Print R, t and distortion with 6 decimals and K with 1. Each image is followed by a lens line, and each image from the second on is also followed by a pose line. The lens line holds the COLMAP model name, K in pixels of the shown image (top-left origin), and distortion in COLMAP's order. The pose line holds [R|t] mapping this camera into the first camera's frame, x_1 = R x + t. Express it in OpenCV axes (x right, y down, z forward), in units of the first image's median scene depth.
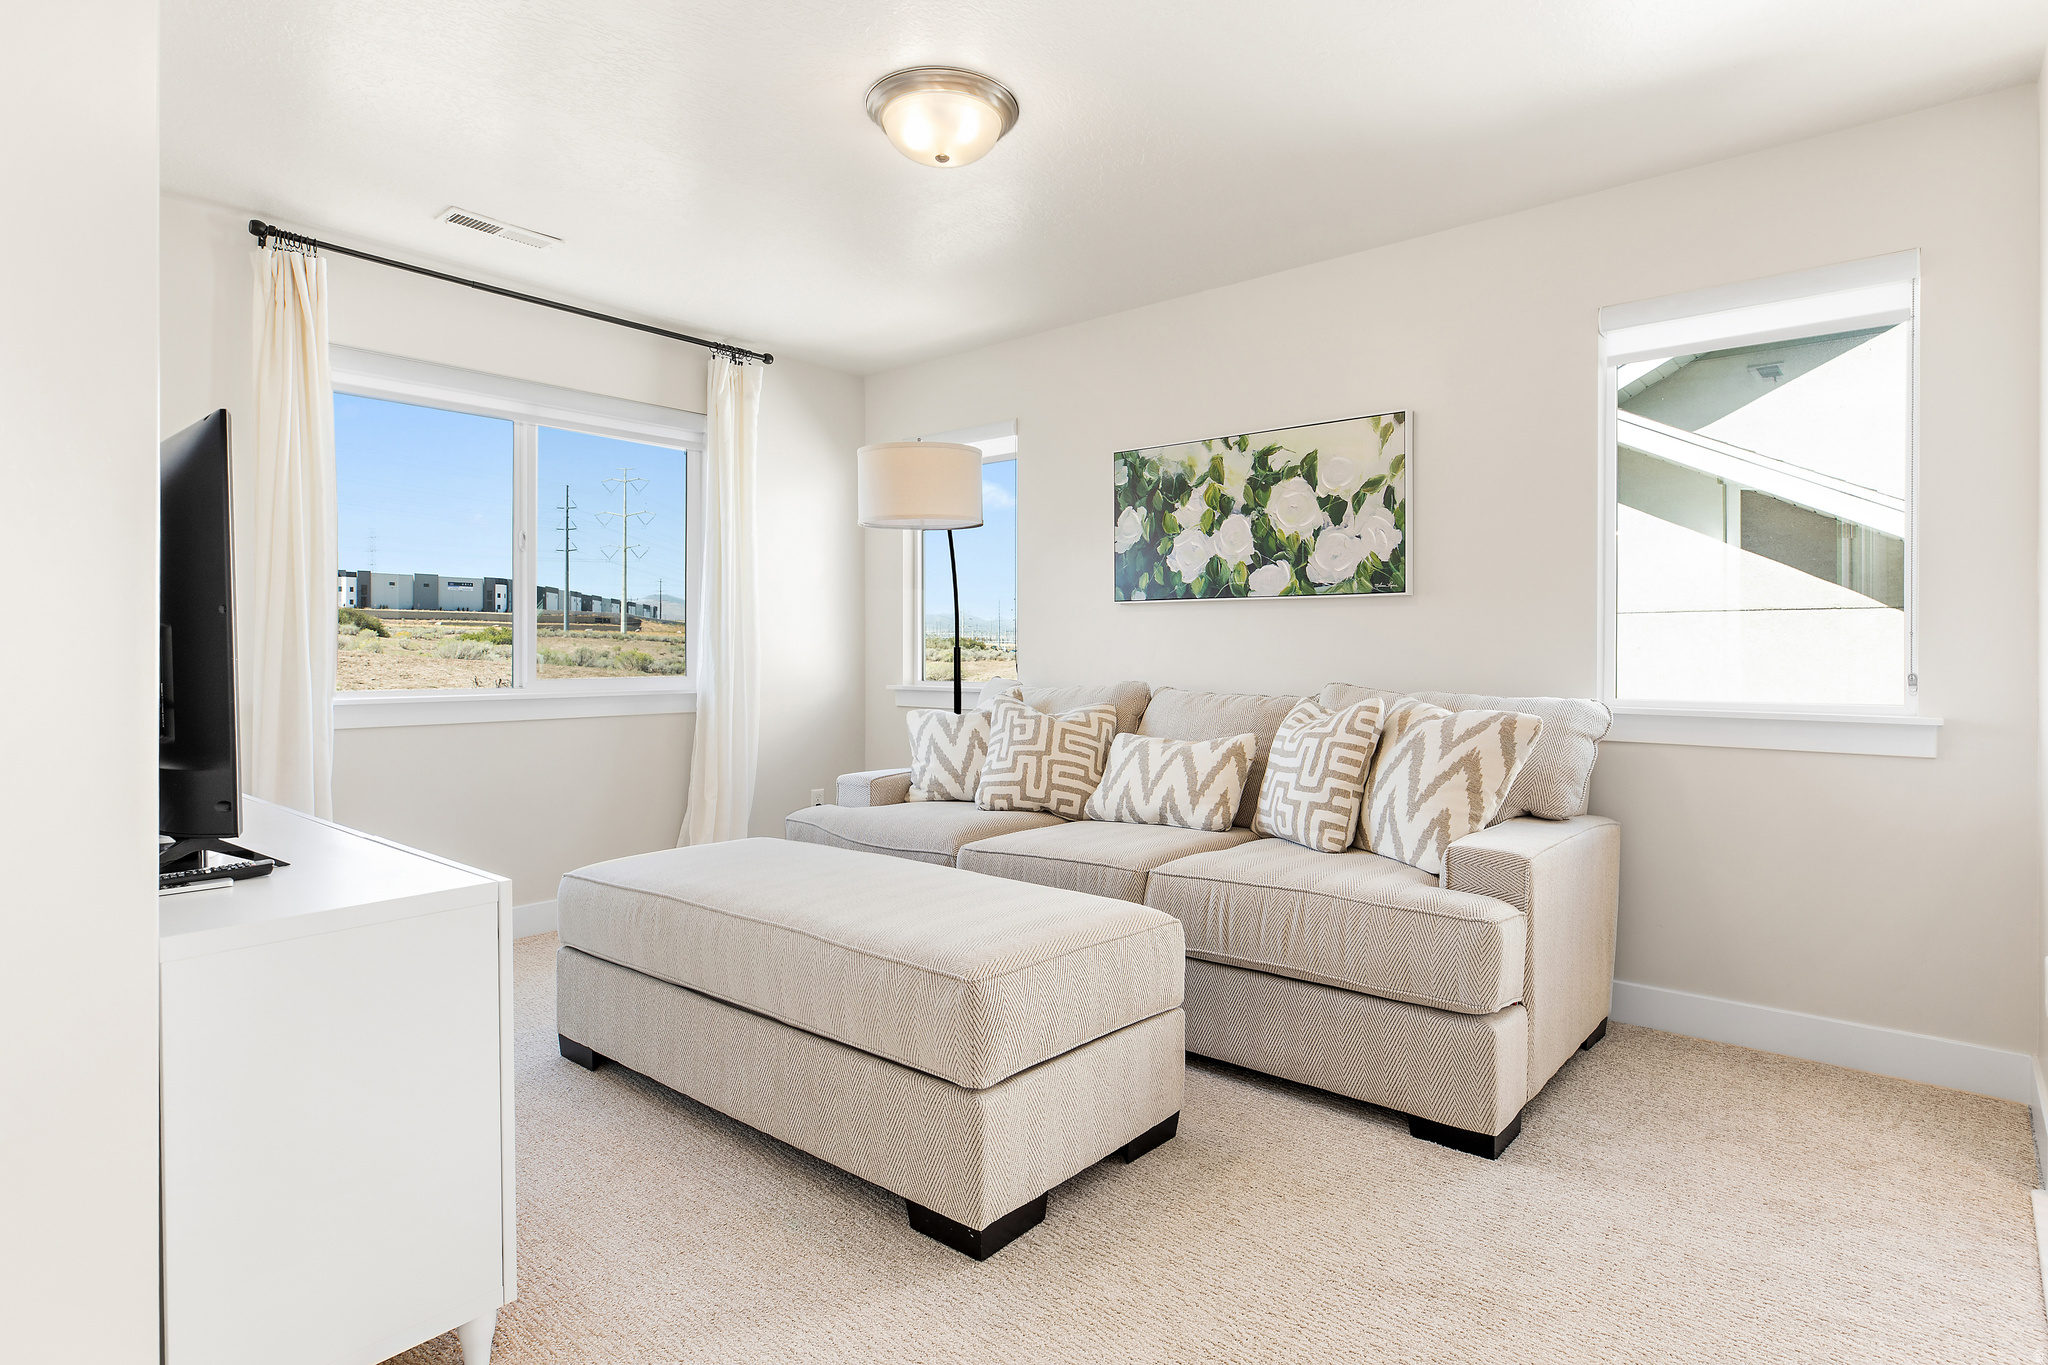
lens RADIAL K [[1065.7, 0, 1029.7], [0, 1065.7, 668.2], [0, 0, 1]] dist [-0.000807, -0.000084]
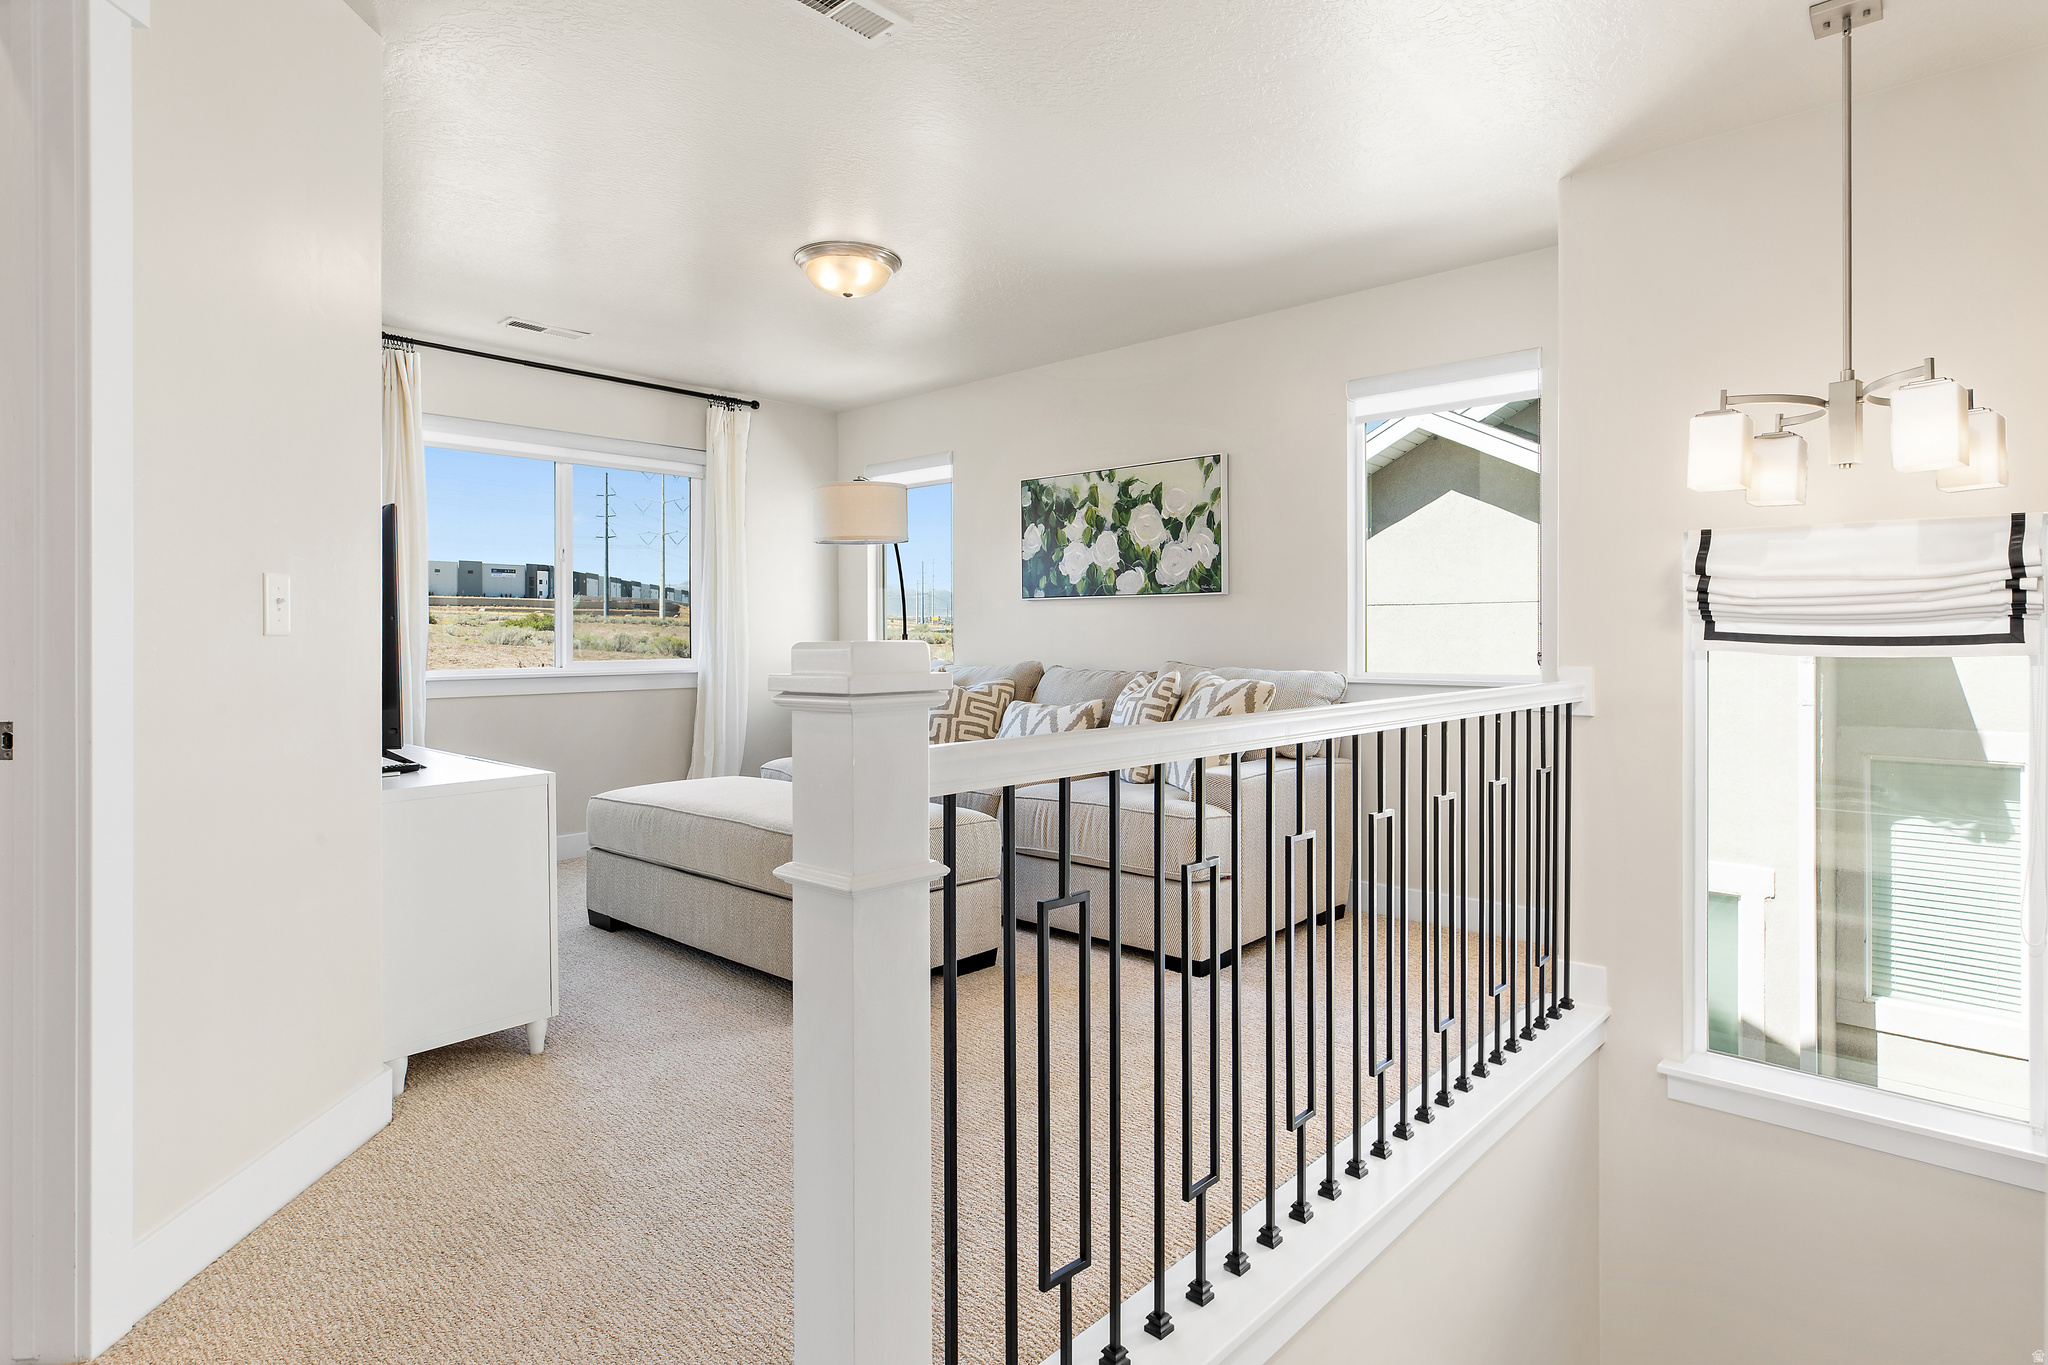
lens RADIAL K [[1090.8, 0, 1031.8], [0, 1090.8, 647.0], [0, 0, 1]] dist [0.001126, 0.000386]
pose [[0.999223, -0.004270, -0.039172, 0.158532], [0.004096, 0.999981, -0.004520, 0.001549], [0.039191, 0.004356, 0.999222, -0.329091]]
